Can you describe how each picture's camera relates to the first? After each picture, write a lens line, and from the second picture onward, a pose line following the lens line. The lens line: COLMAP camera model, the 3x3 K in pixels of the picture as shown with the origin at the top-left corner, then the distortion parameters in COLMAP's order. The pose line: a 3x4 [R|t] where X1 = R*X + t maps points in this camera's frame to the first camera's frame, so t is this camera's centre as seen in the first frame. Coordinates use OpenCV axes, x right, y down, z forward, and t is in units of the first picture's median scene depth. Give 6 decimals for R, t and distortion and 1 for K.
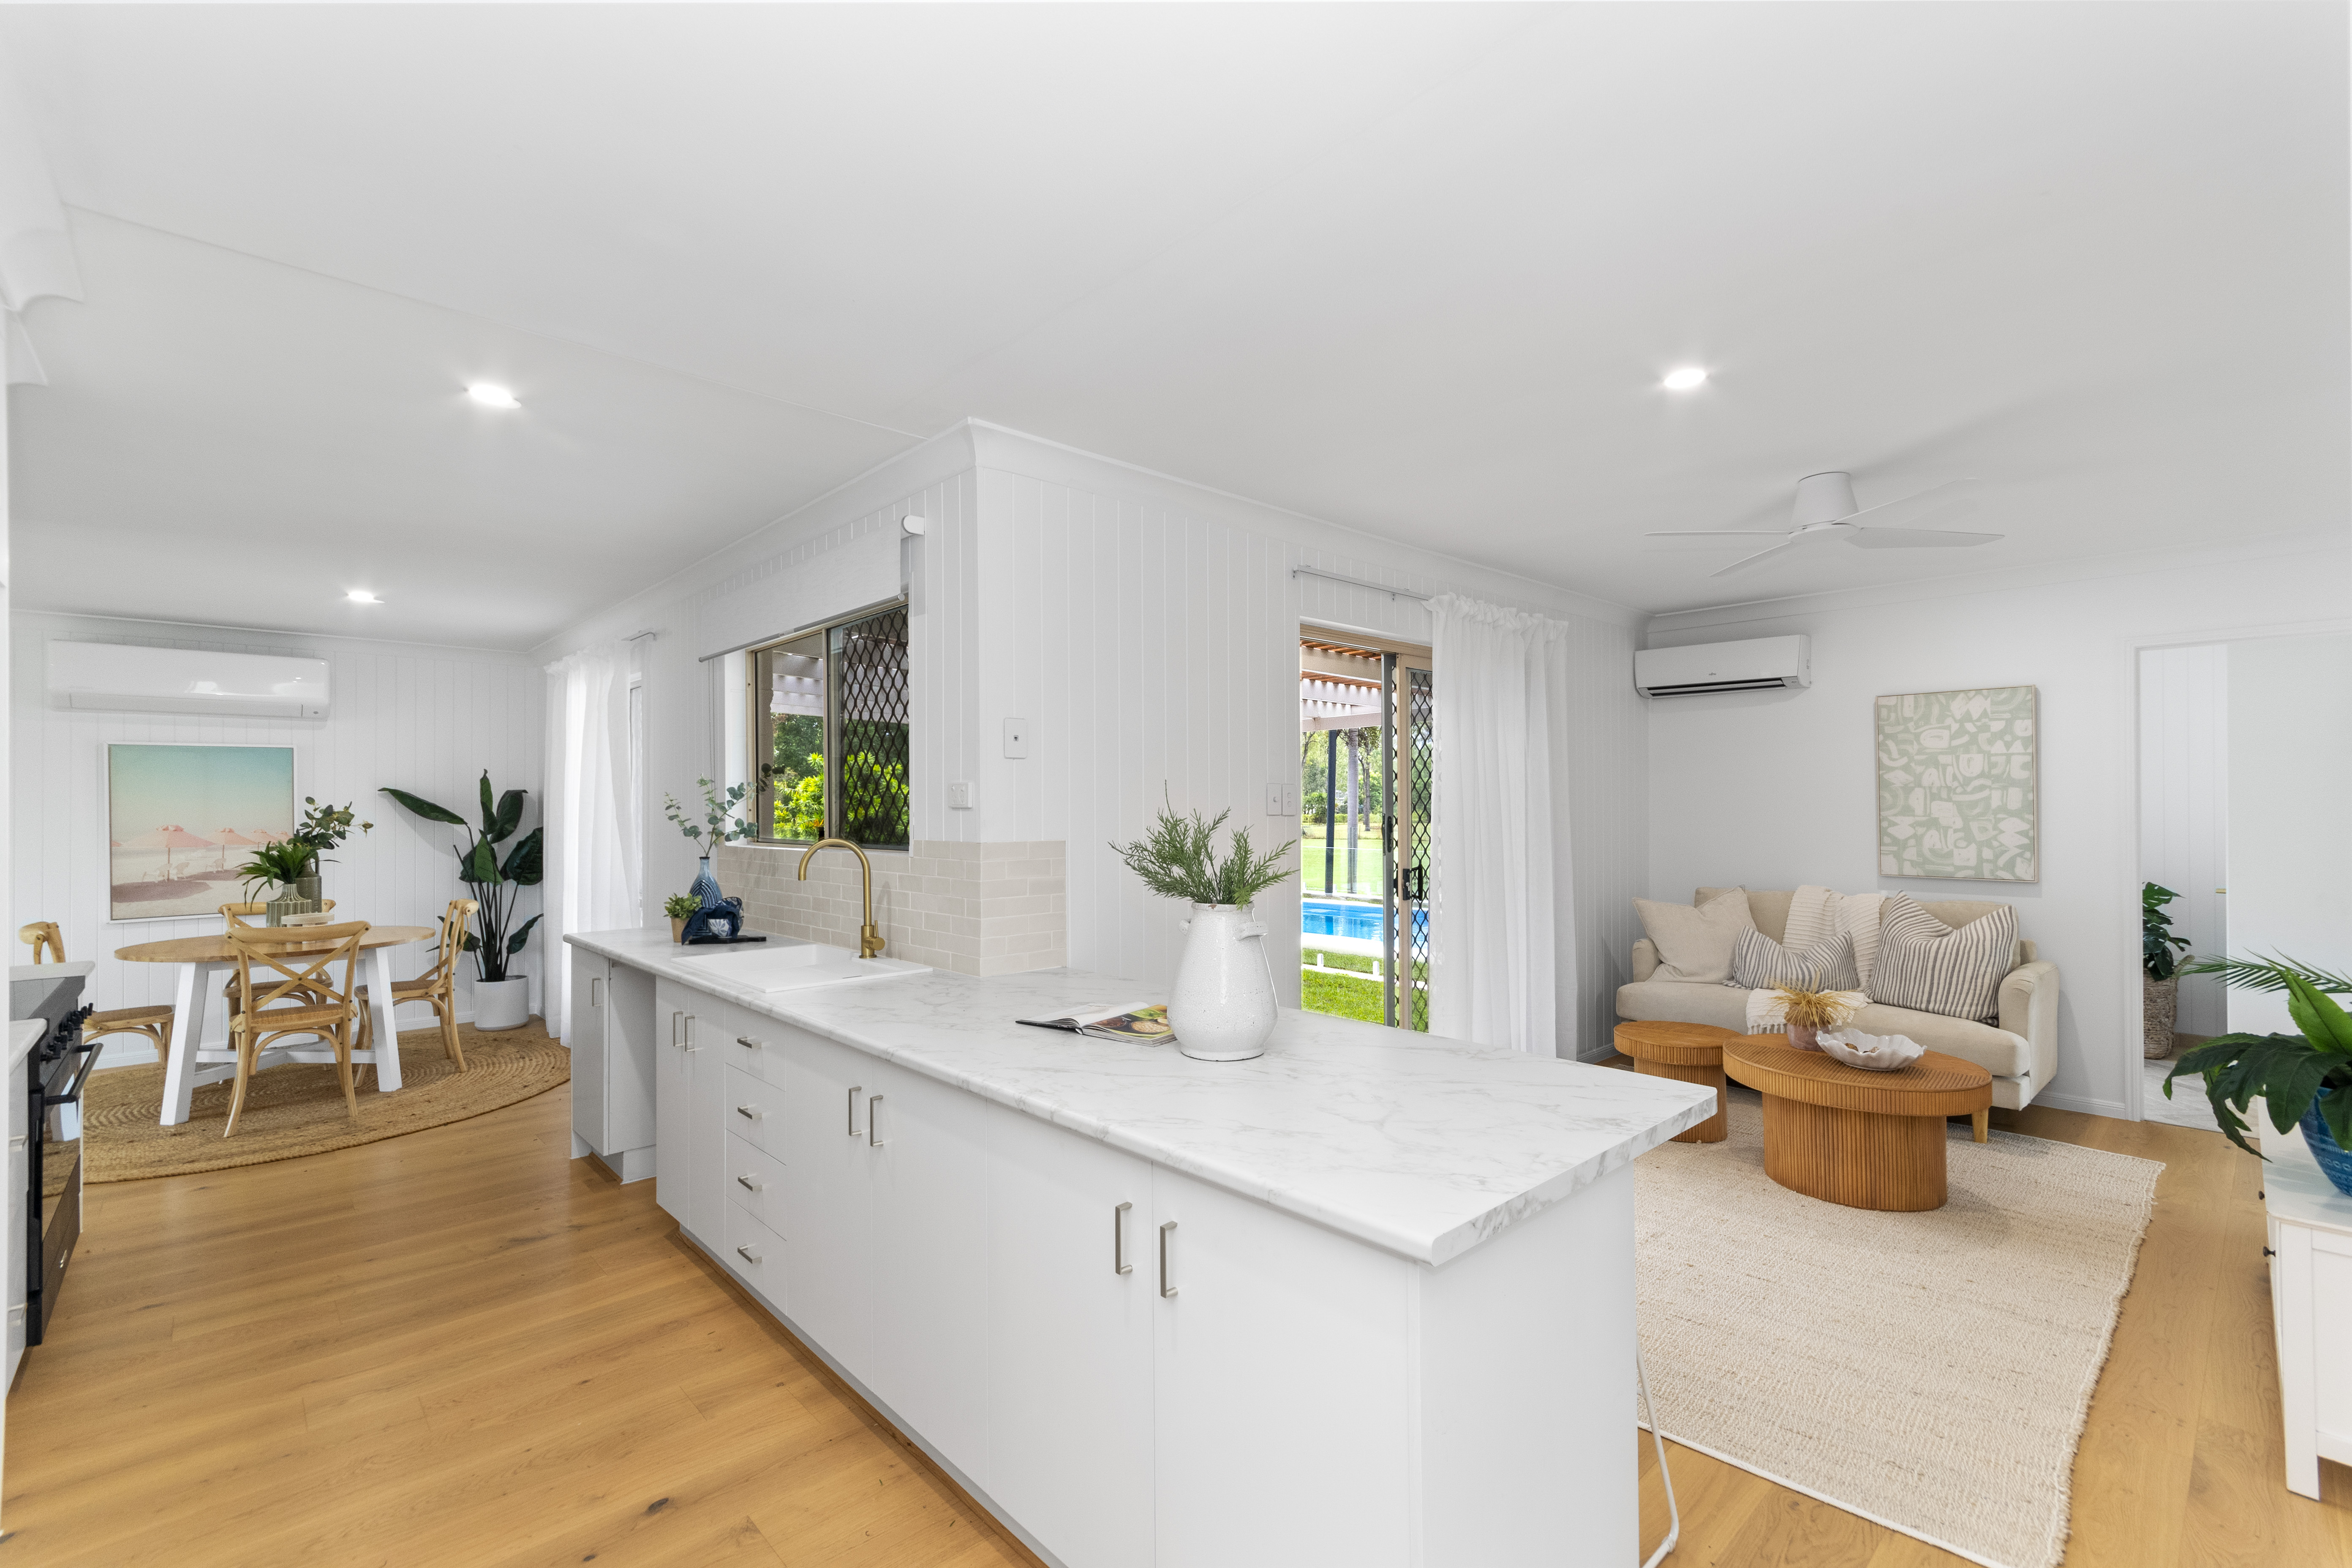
lens RADIAL K [[1028.9, 0, 1171.9], [0, 1028.9, 794.4], [0, 0, 1]] dist [-0.001066, -0.000619]
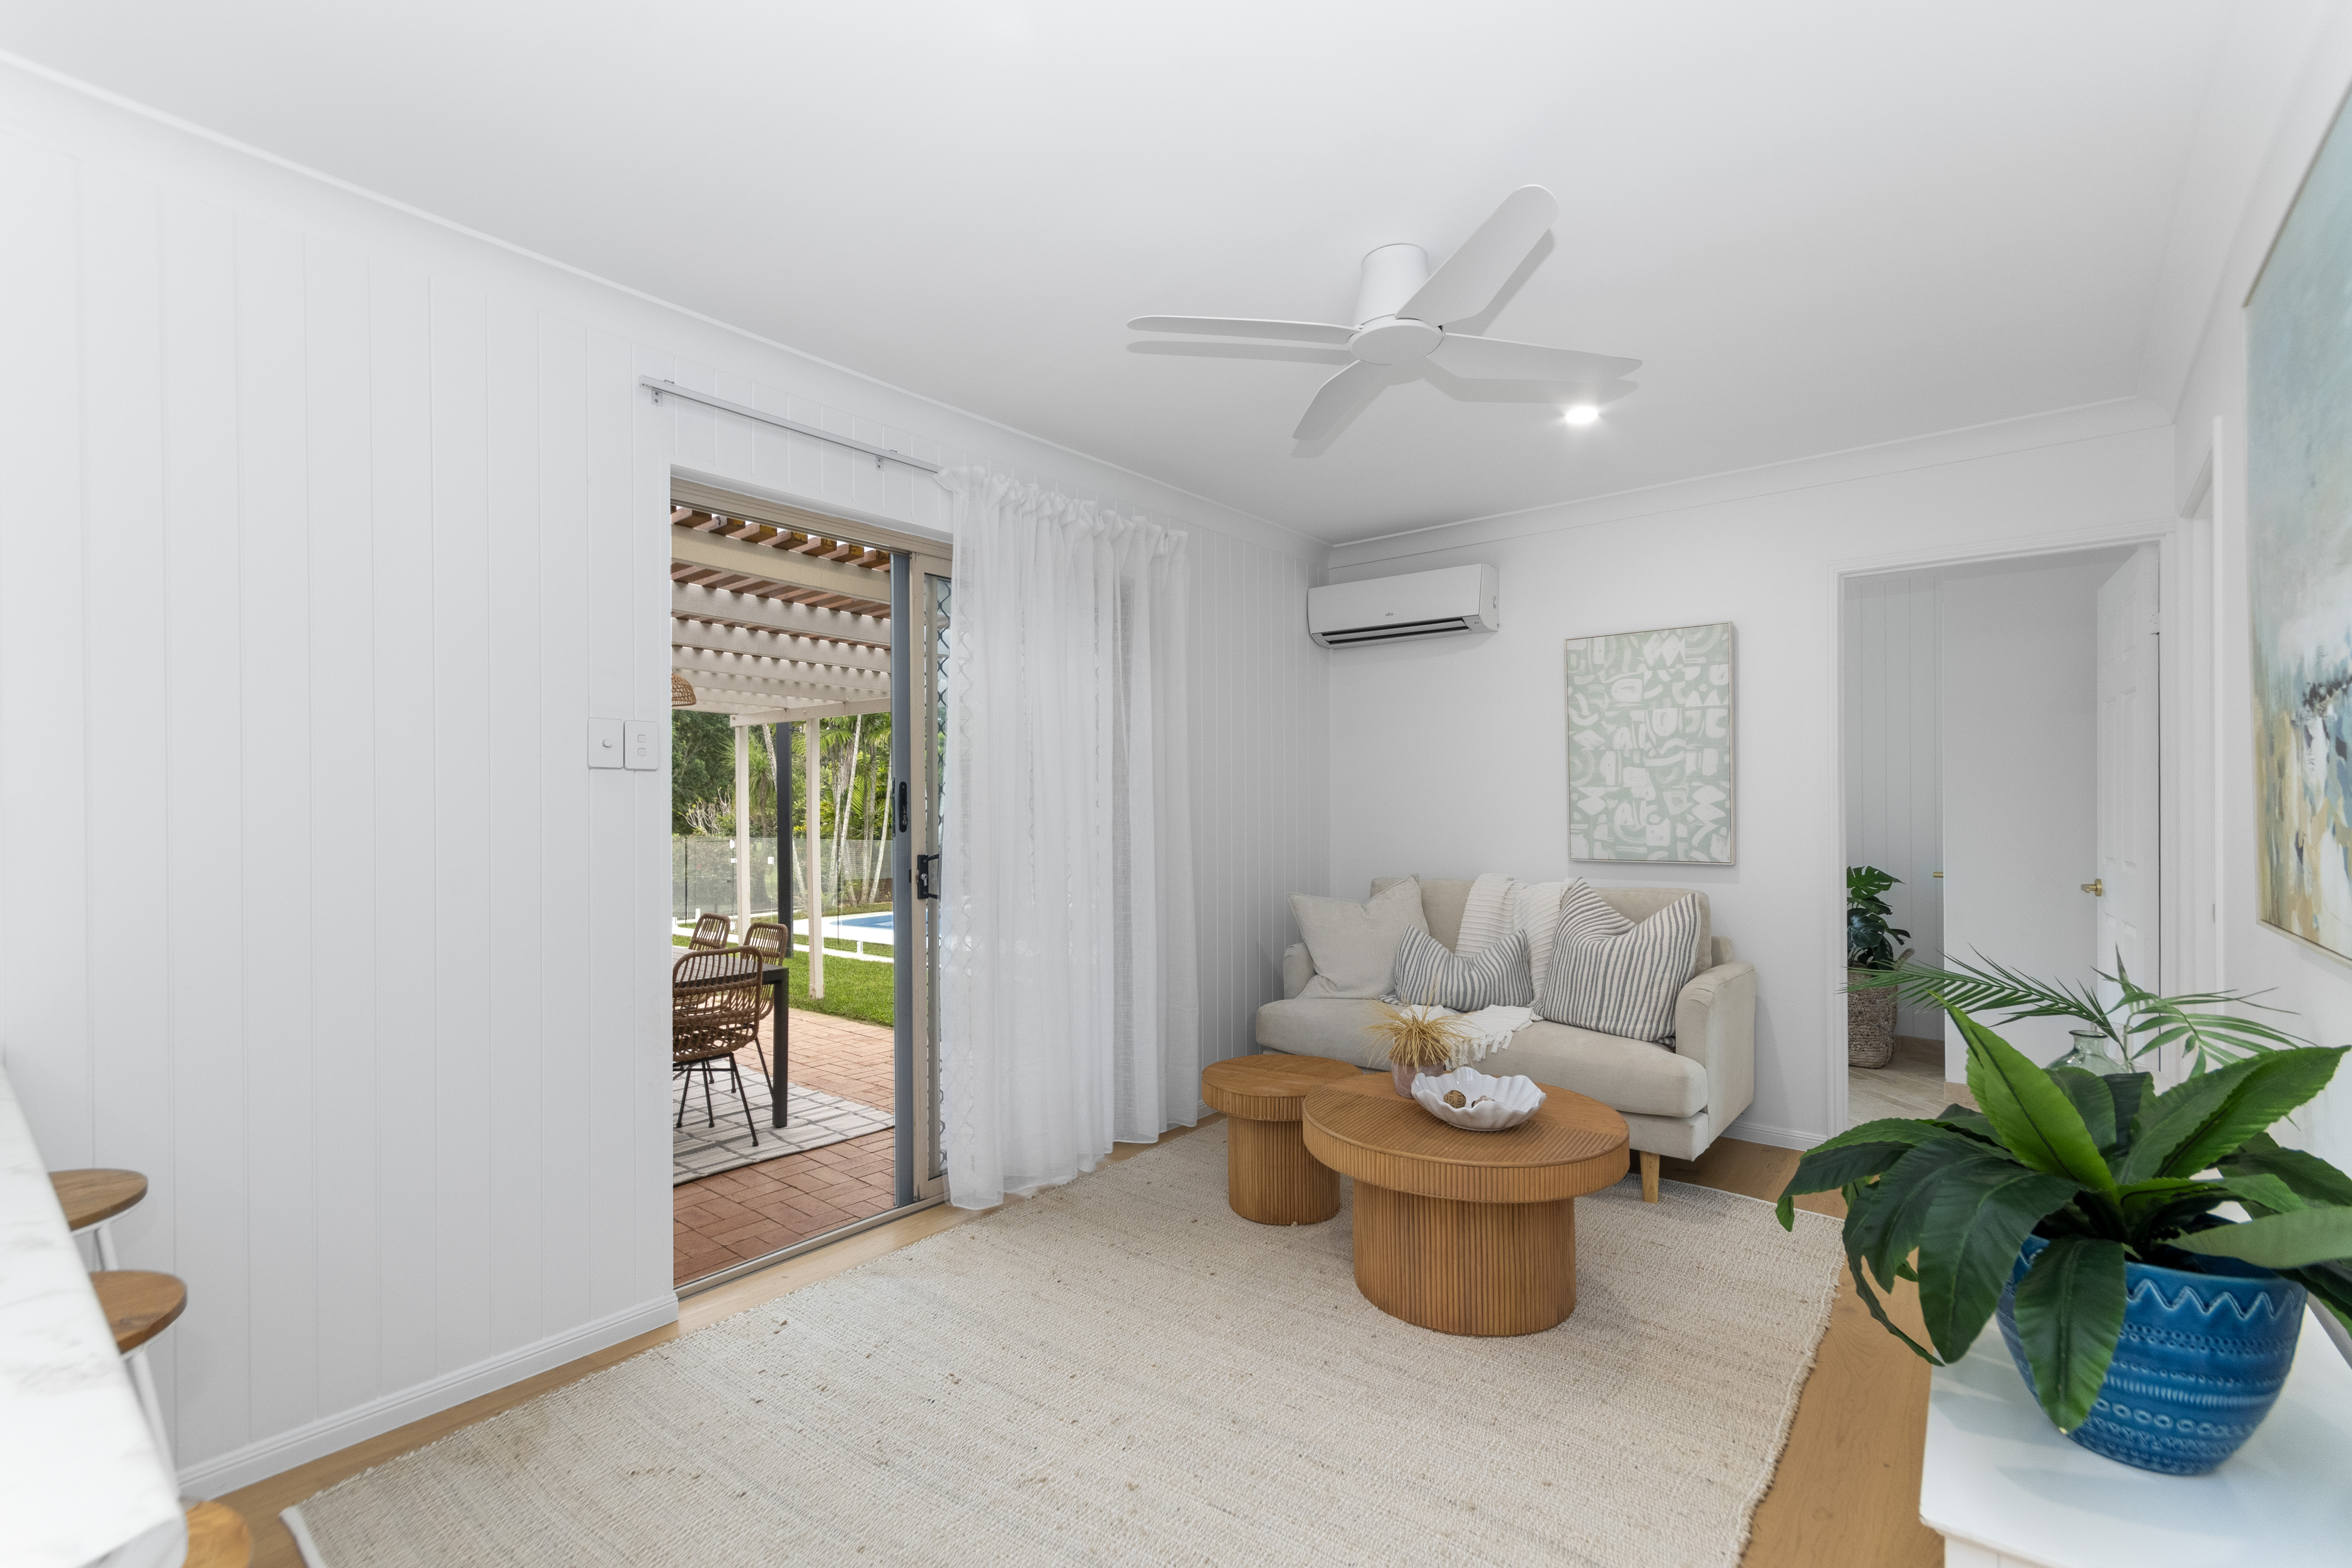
lens RADIAL K [[1046.8, 0, 1174.8], [0, 1046.8, 798.7], [0, 0, 1]] dist [-0.030623, 0.025613]
pose [[0.989617, -0.000268, 0.143731, 0.278808], [0.000035, 0.999999, 0.001623, 0.030943], [-0.143732, -0.001601, 0.989615, 0.244324]]
